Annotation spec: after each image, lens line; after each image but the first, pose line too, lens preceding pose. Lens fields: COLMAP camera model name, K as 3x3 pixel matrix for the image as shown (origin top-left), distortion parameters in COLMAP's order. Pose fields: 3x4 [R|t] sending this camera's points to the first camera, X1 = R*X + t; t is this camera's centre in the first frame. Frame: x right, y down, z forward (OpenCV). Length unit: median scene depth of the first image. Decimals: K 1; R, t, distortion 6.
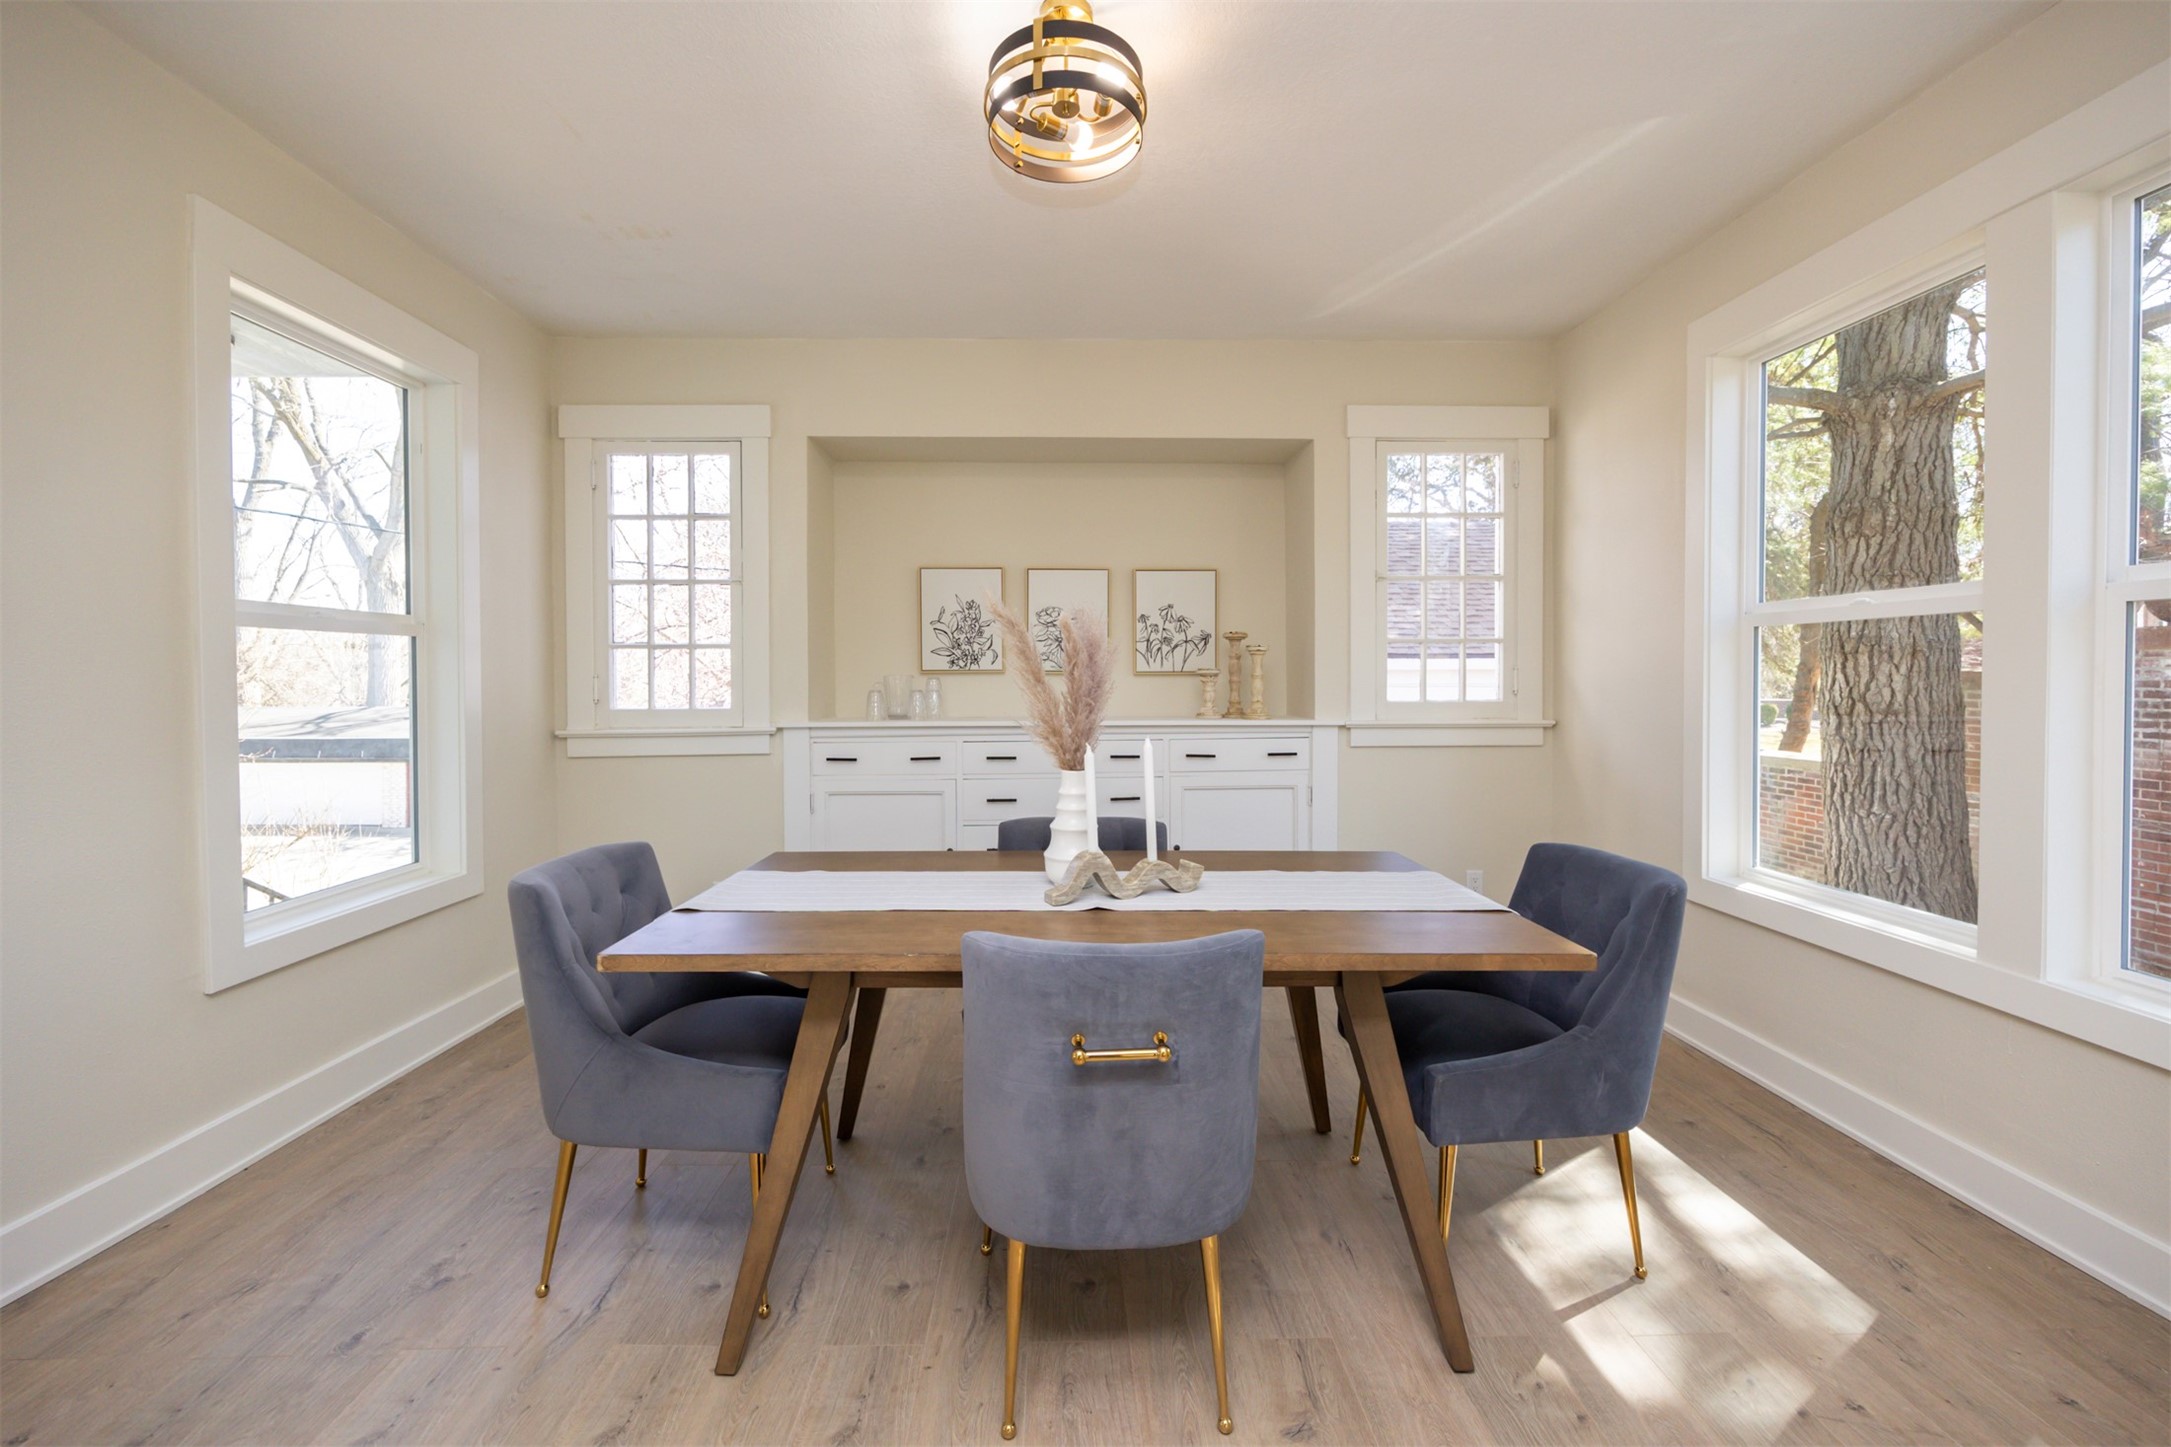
lens RADIAL K [[861.9, 0, 1063.0], [0, 861.9, 692.7], [0, 0, 1]] dist [-0.003163, -0.000382]
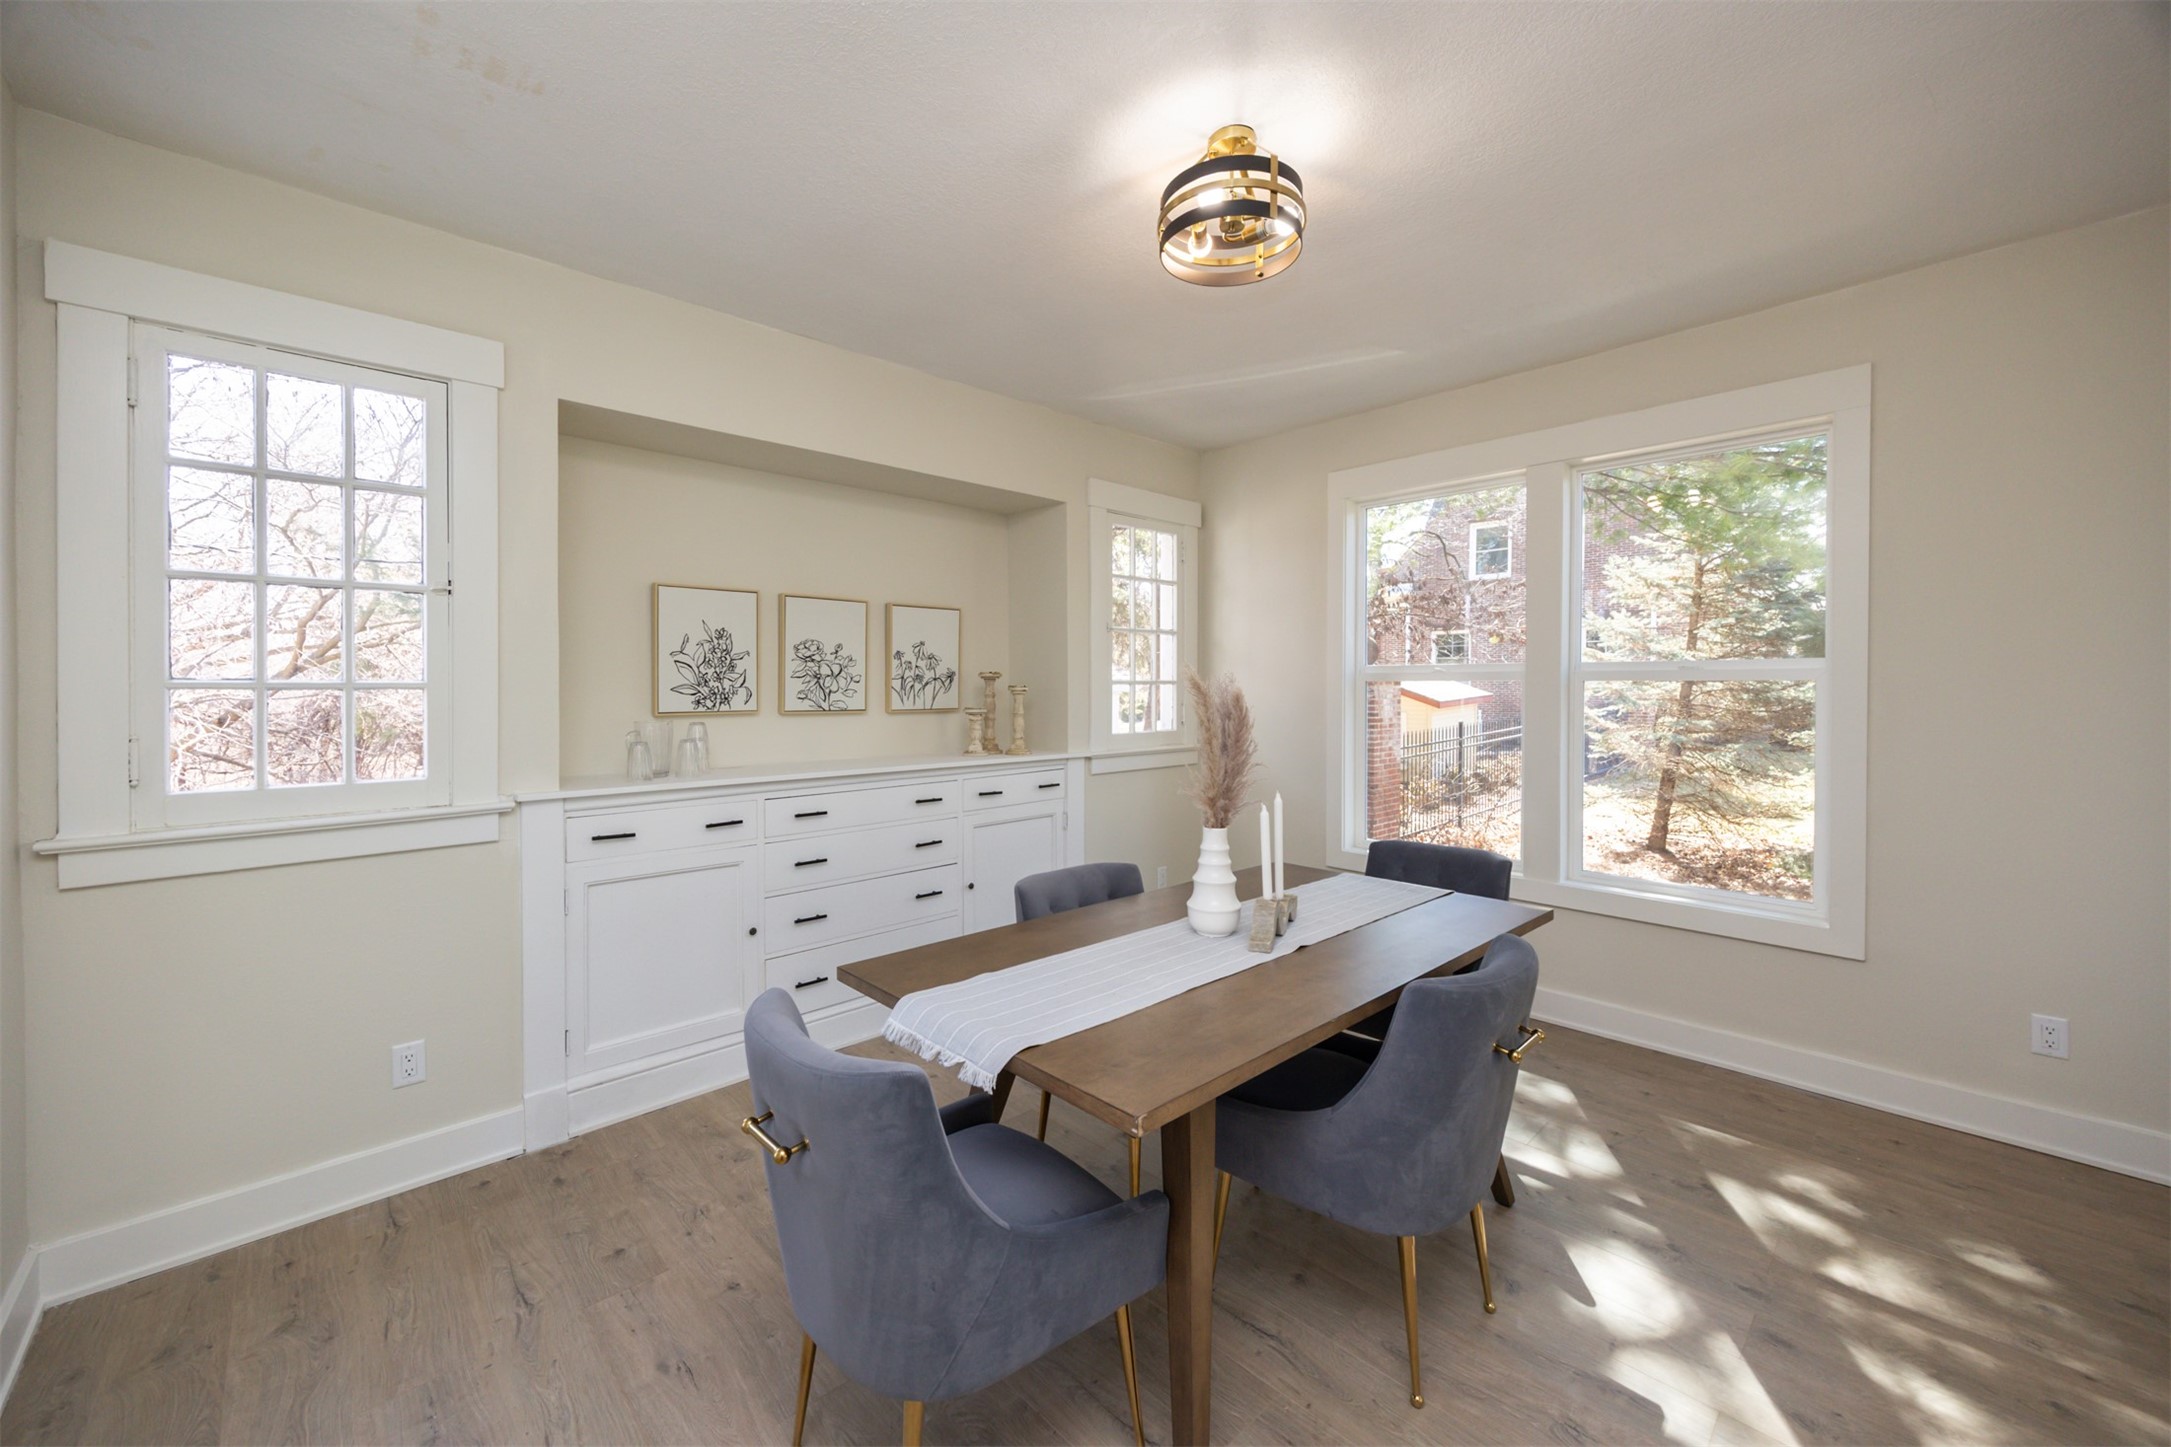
lens RADIAL K [[861.9, 0, 1087.1], [0, 861.9, 691.4], [0, 0, 1]] dist [-0.003163, -0.000382]
pose [[0.737491, -0.000092, 0.675357, -0.408810], [0.009726, 0.999898, -0.010485, -0.033553], [-0.675287, 0.014301, 0.737416, 0.145693]]
